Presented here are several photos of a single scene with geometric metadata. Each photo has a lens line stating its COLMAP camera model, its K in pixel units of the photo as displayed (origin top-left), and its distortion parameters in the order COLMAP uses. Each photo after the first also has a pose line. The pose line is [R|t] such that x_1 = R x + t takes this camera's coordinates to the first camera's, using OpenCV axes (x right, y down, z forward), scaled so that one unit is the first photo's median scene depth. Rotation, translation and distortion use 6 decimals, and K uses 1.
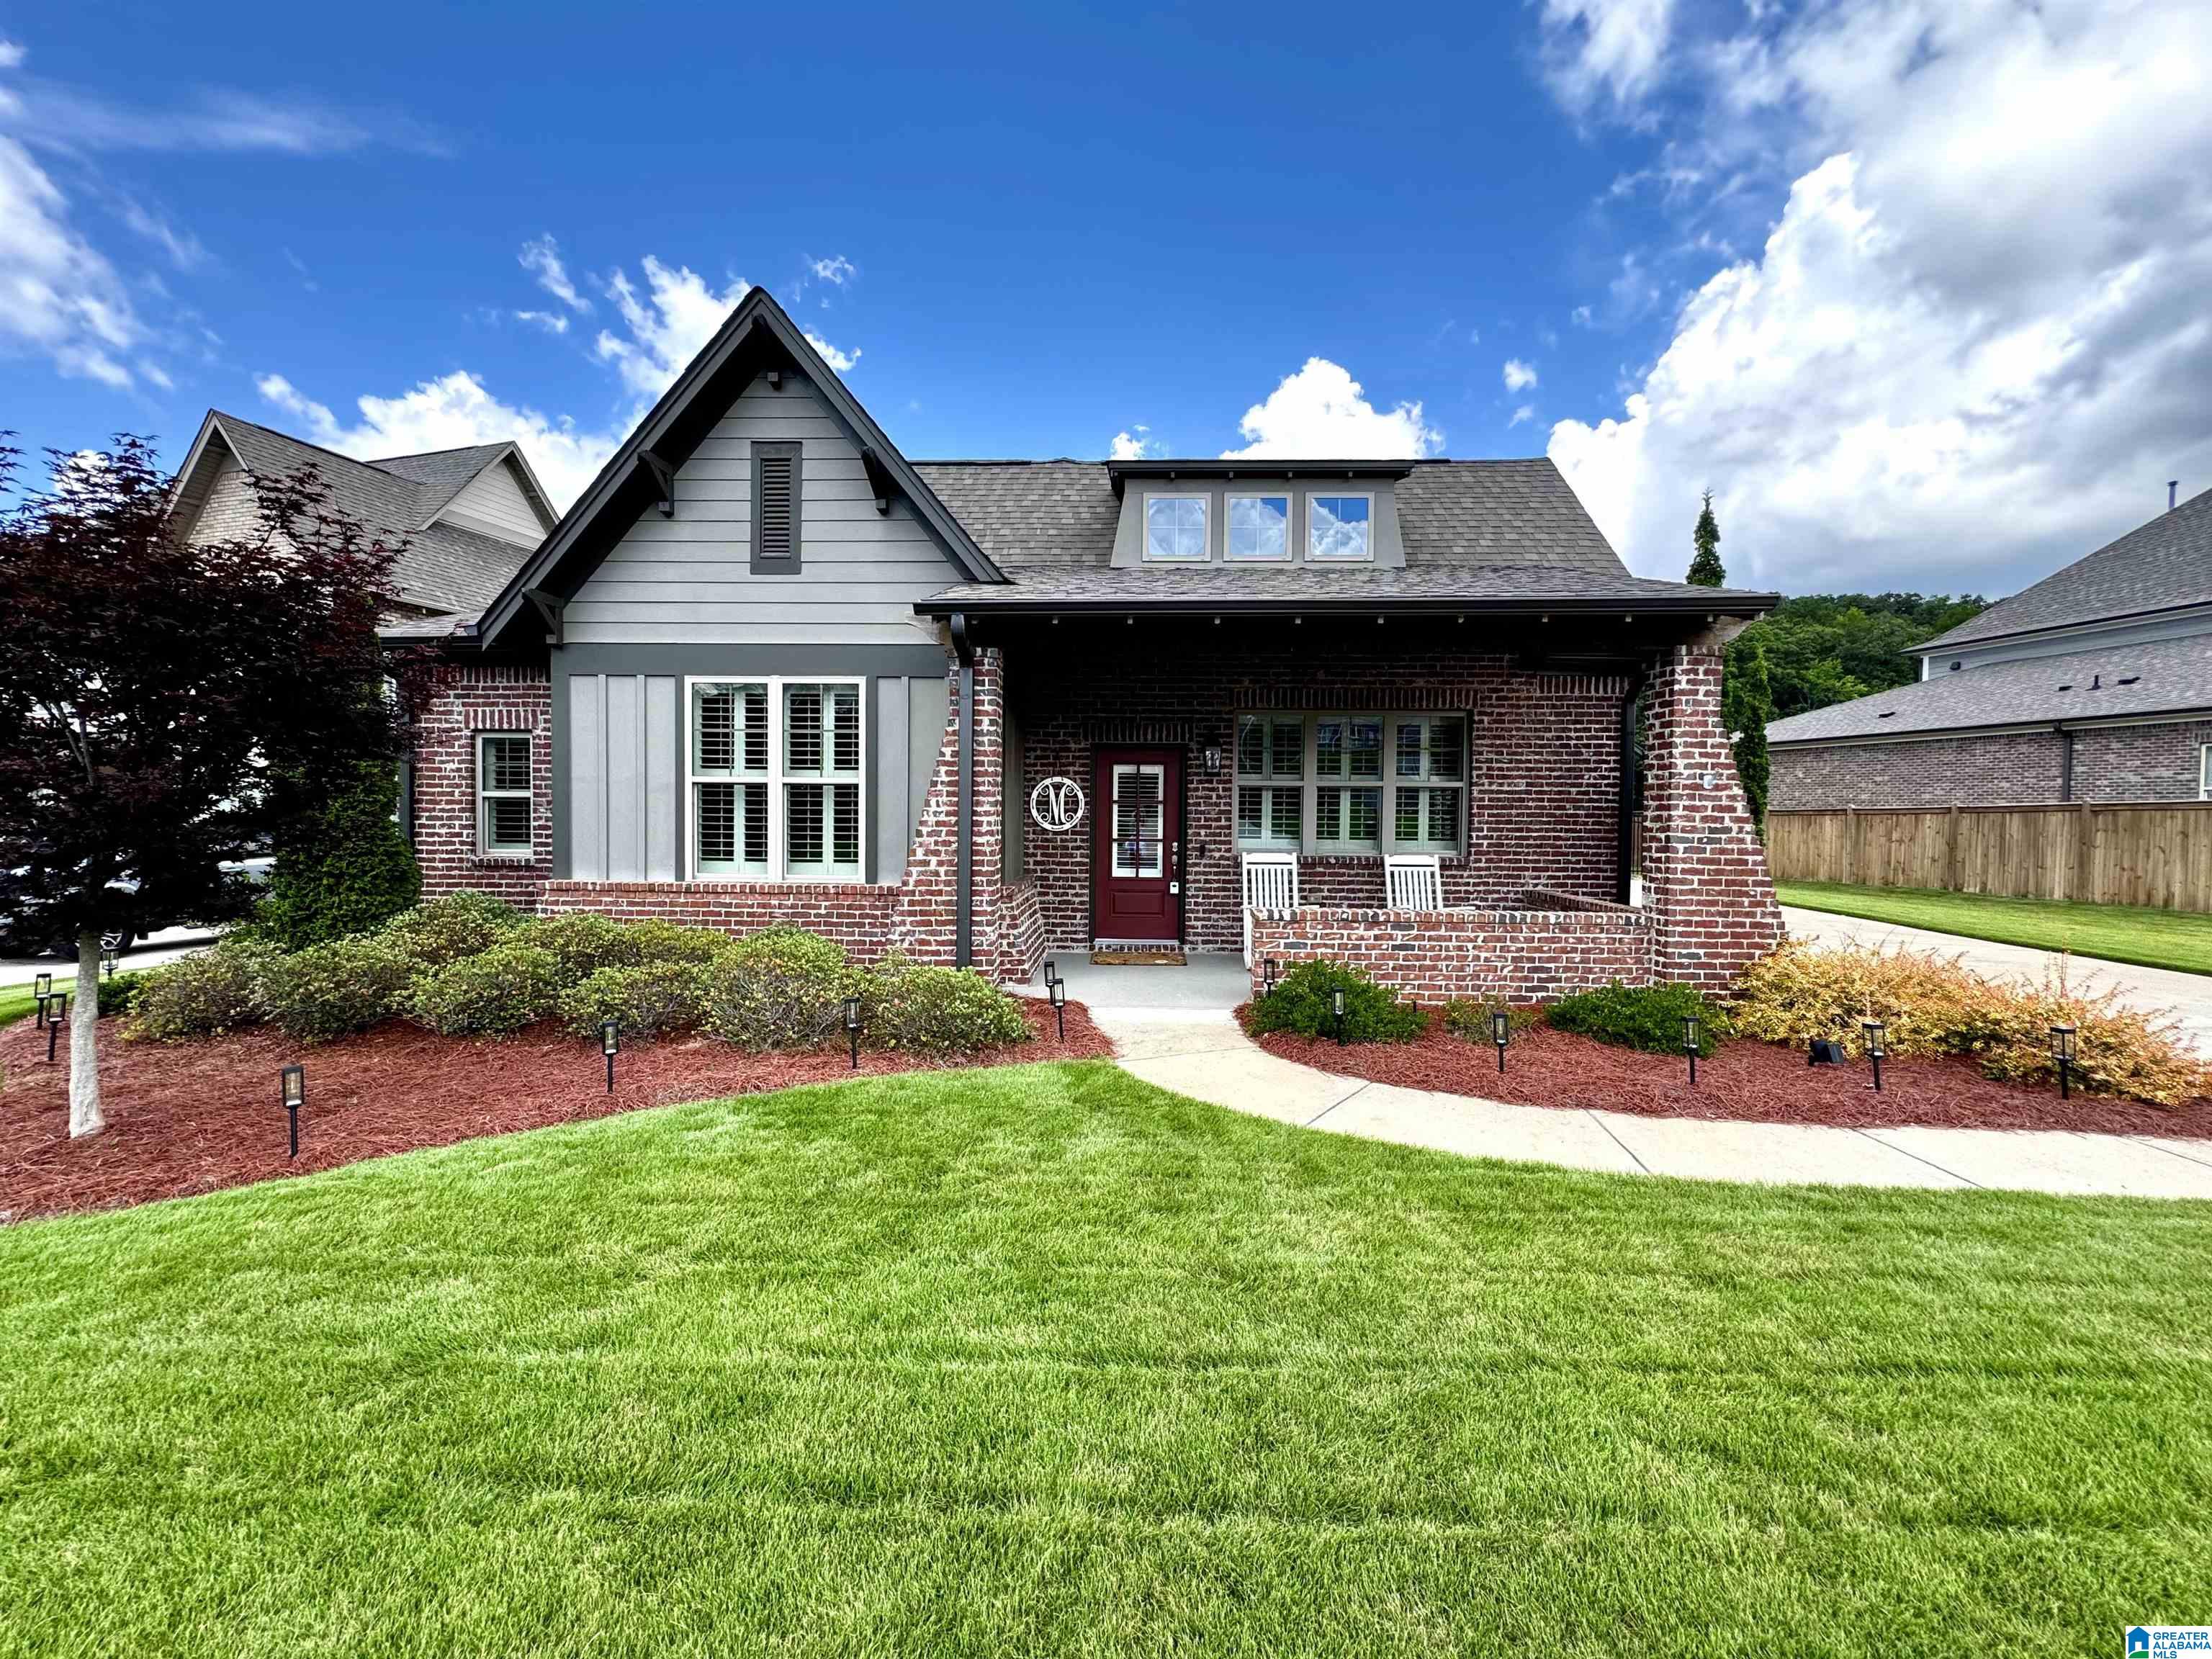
lens RADIAL K [[905.1, 0, 1100.8], [0, 905.1, 823.4], [0, 0, 1]] dist [-0.000362, -0.000744]
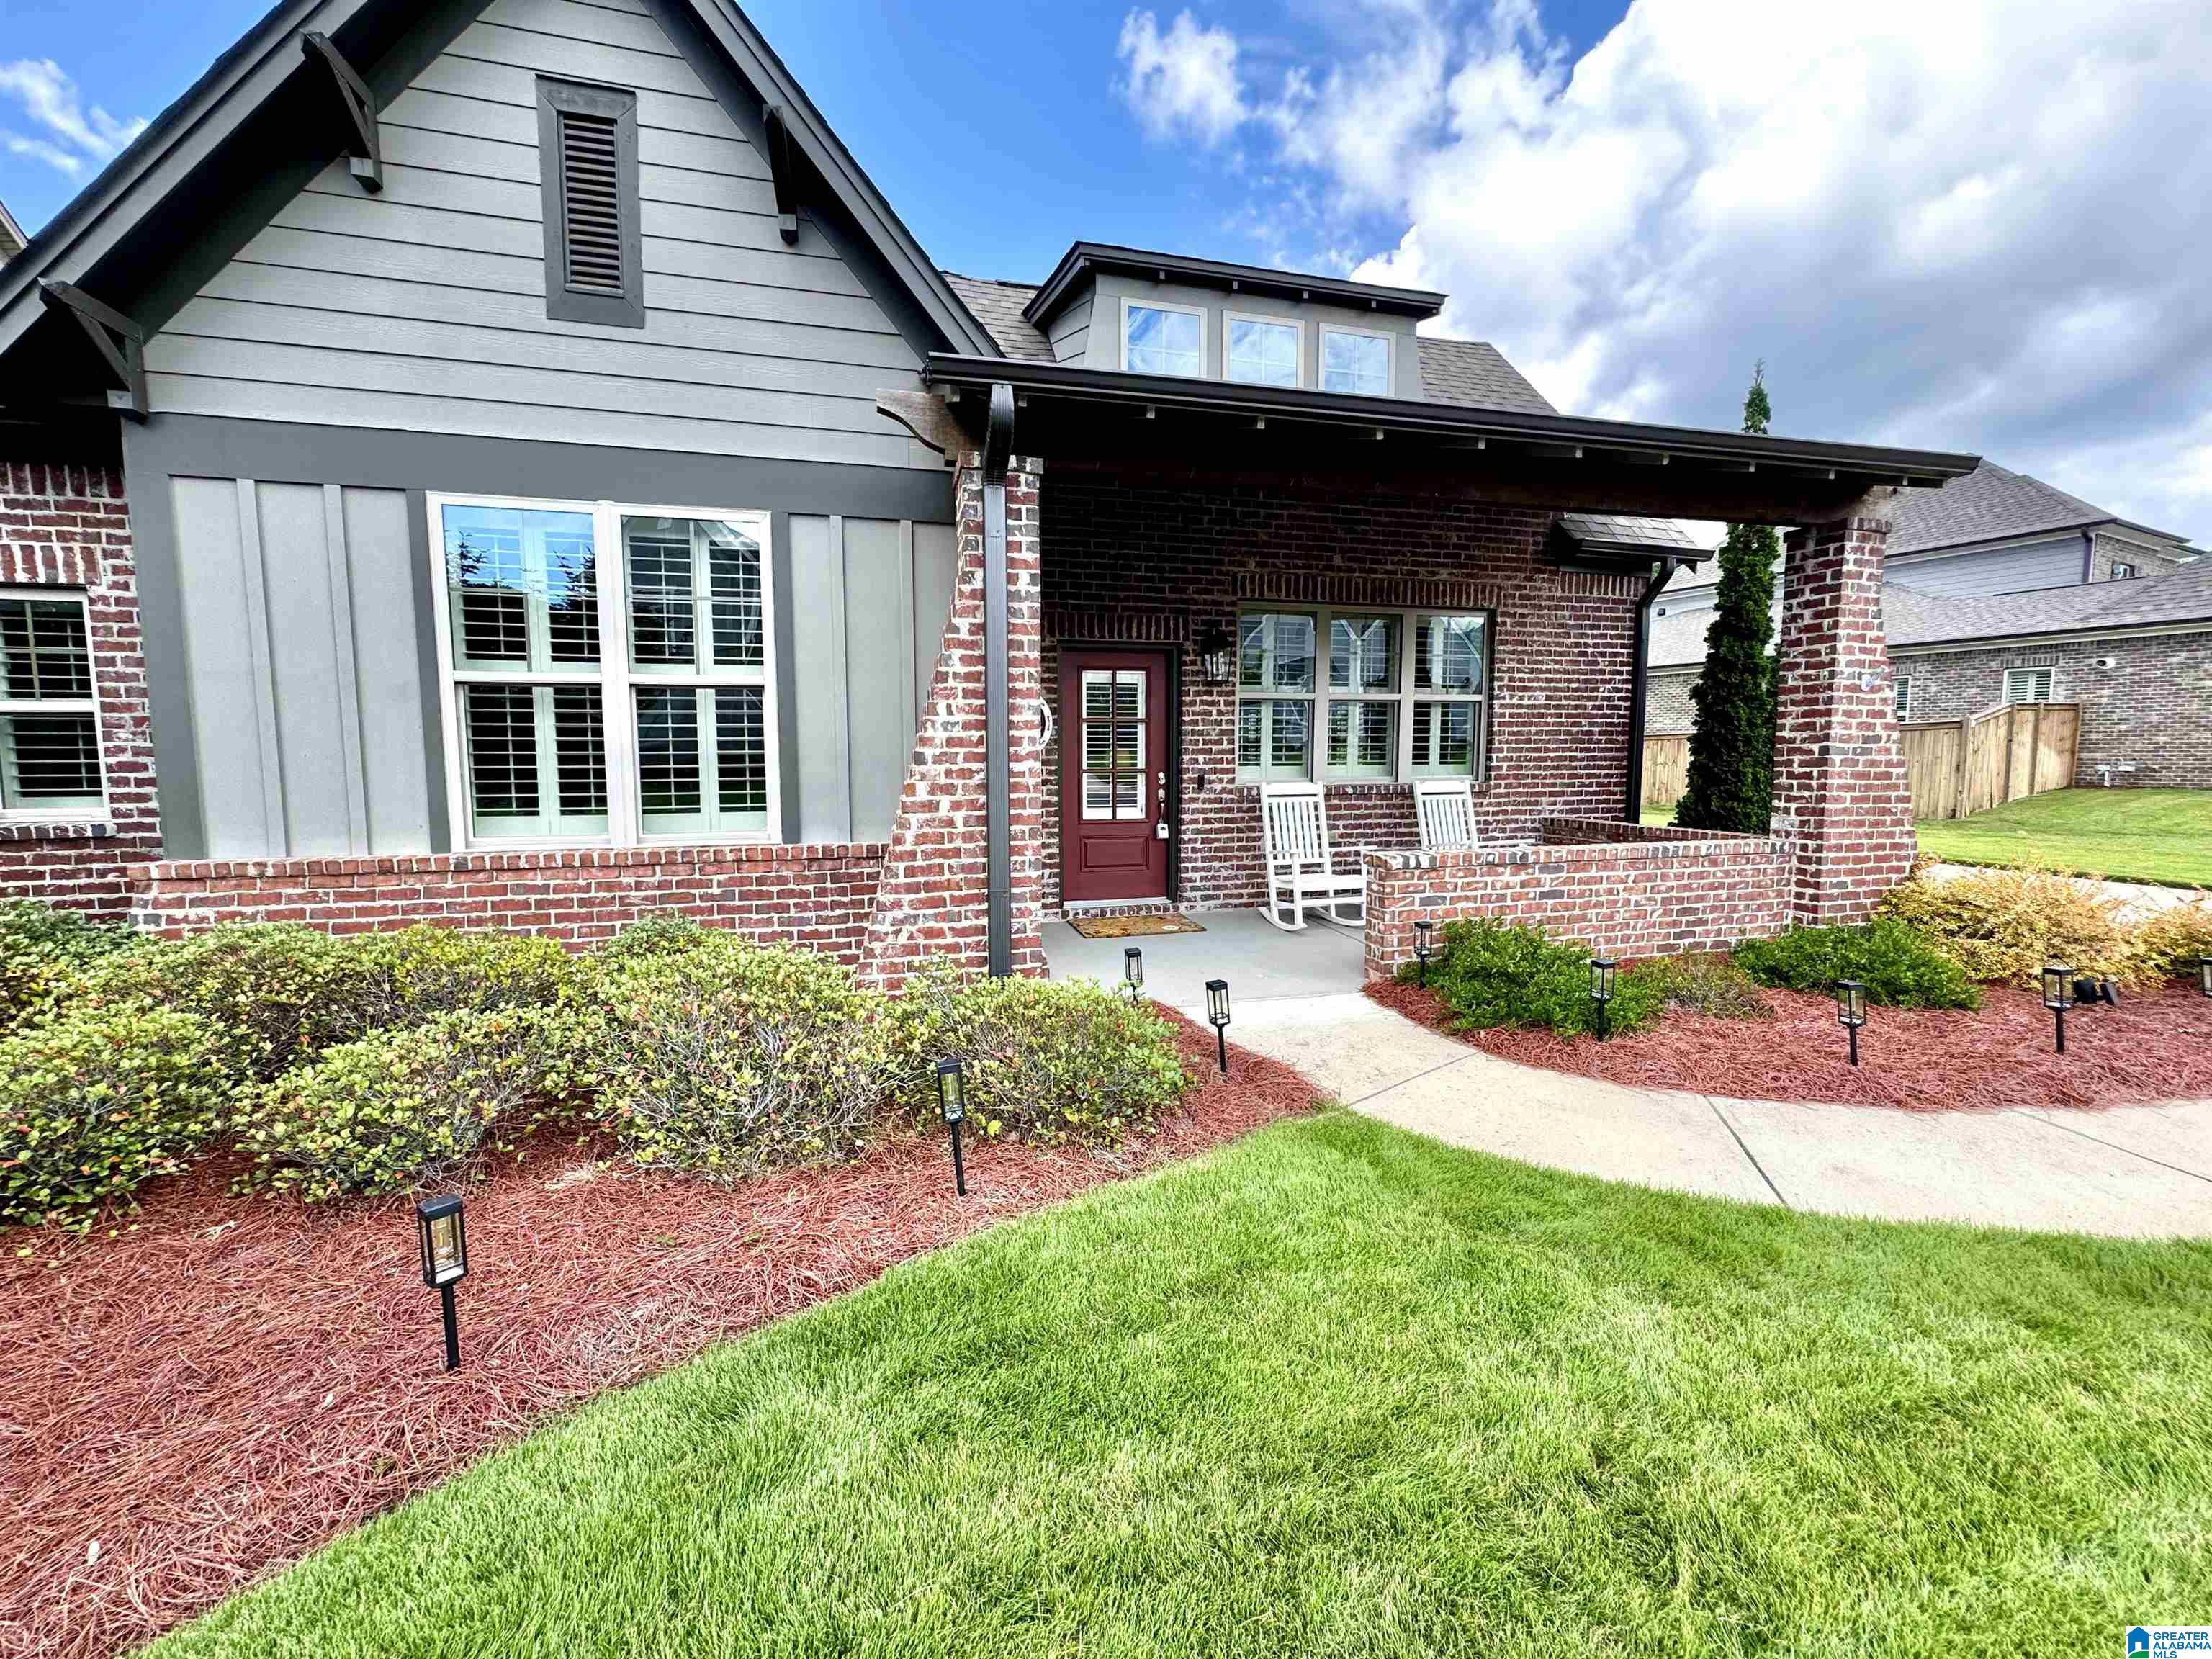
lens RADIAL K [[905.1, 0, 1114.8], [0, 905.1, 827.0], [0, 0, 1]] dist [-0.000362, -0.000744]
pose [[0.956049, -0.038242, 0.290702, -0.222987], [0.018411, 0.997331, 0.070652, 0.014460], [-0.292628, -0.062194, 0.954201, 0.324790]]
